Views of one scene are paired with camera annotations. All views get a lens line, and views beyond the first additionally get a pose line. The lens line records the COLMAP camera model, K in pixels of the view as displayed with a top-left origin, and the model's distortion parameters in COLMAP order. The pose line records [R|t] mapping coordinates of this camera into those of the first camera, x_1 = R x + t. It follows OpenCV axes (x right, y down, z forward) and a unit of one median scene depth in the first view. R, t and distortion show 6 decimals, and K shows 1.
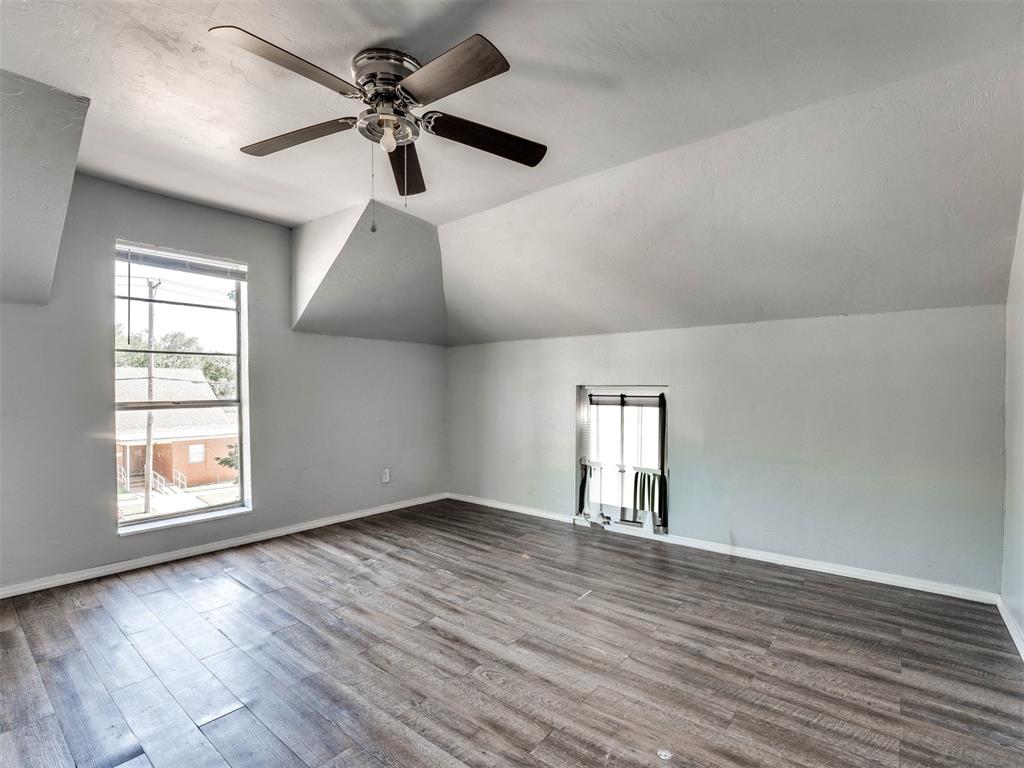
lens RADIAL K [[498.1, 0, 506.7], [0, 498.1, 381.2], [0, 0, 1]] dist [-0.026161, 0.000281]
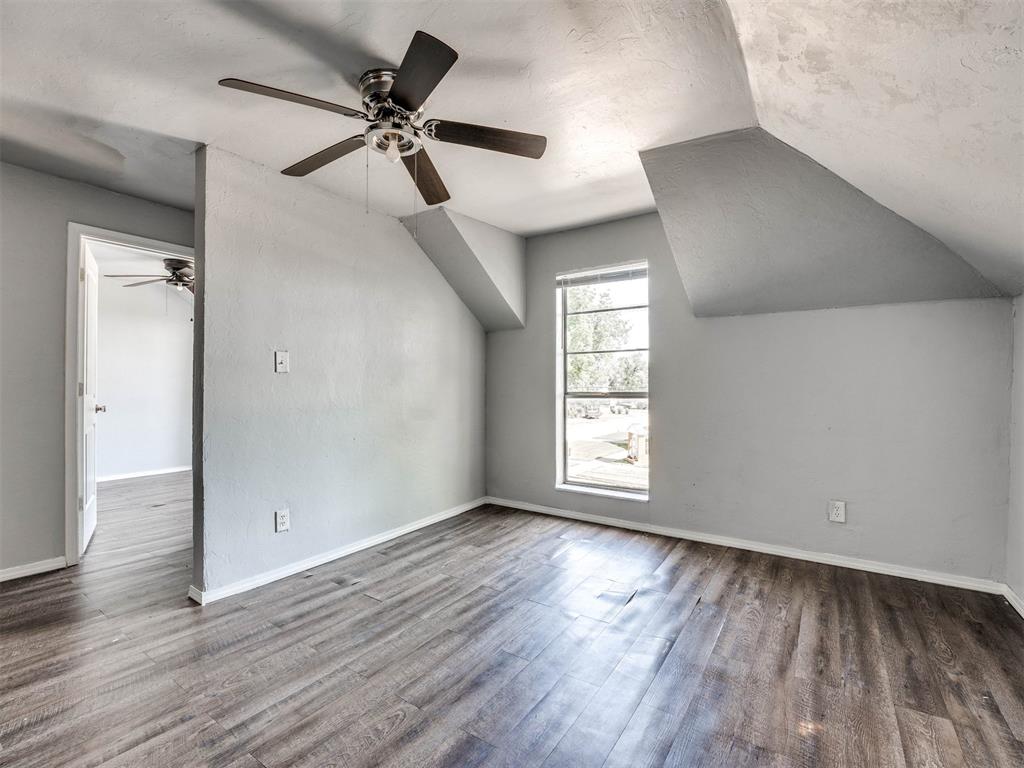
lens RADIAL K [[467.8, 0, 488.4], [0, 467.8, 382.7], [0, 0, 1]] dist [-0.025496, 0.000882]
pose [[0.063760, 0.001834, -0.997964, 0.433073], [0.017222, 0.999847, 0.002938, 0.008626], [0.997817, -0.017374, 0.063719, 0.625773]]
